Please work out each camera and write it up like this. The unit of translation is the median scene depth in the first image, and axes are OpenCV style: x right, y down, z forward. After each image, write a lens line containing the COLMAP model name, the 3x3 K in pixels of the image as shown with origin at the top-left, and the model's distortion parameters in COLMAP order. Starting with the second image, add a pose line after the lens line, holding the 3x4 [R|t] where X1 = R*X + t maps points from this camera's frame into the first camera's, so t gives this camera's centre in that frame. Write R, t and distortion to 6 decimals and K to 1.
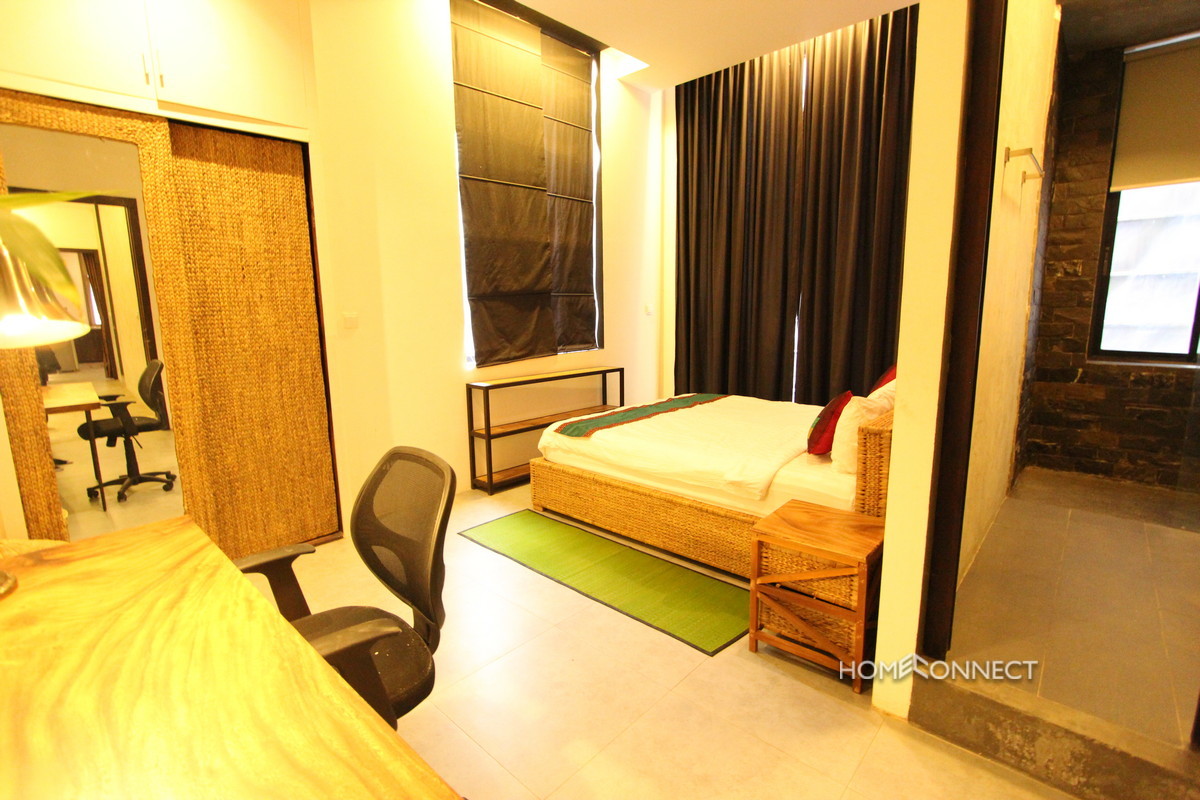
lens RADIAL K [[552.5, 0, 595.6], [0, 552.5, 398.2], [0, 0, 1]] dist [-0.017965, 0.001355]
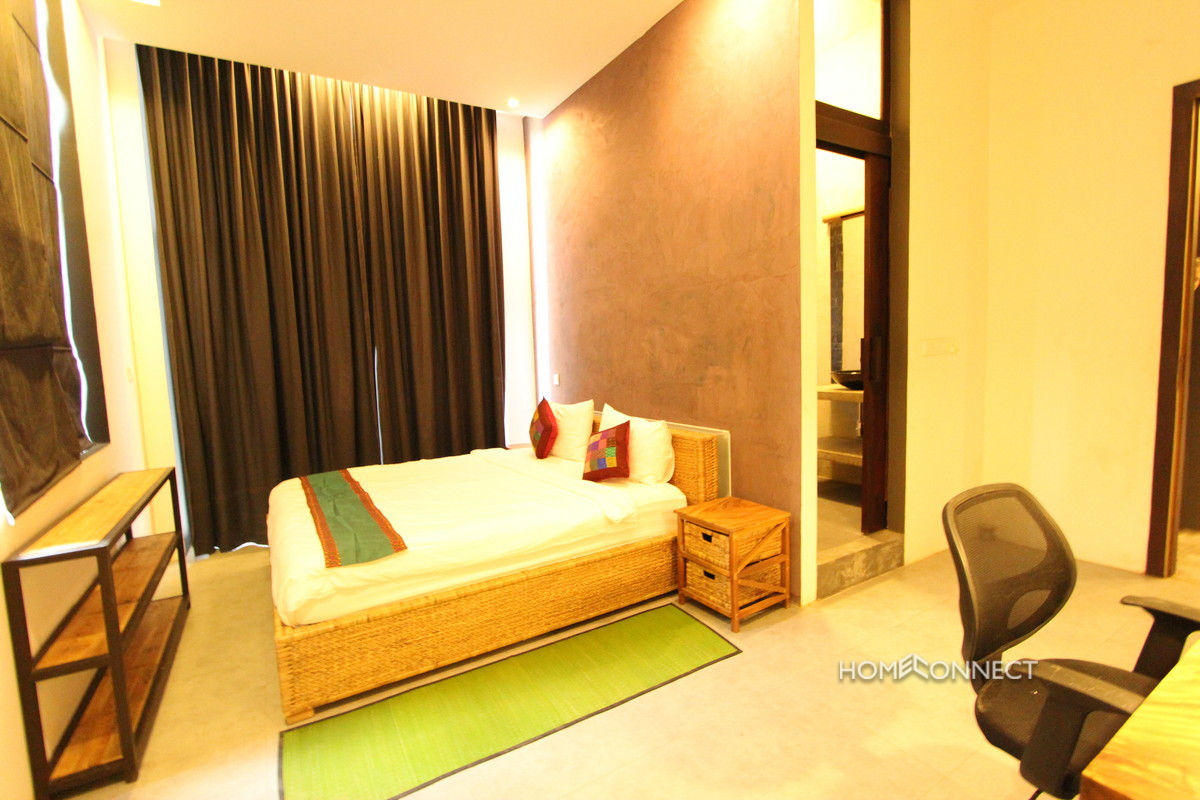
lens RADIAL K [[552.5, 0, 597.5], [0, 552.5, 400.0], [0, 0, 1]] dist [-0.017965, 0.001355]
pose [[0.268888, -0.085677, 0.959353, -0.636922], [0.187034, 0.981721, 0.035253, -0.098361], [-0.944837, 0.169952, 0.279997, 0.600887]]
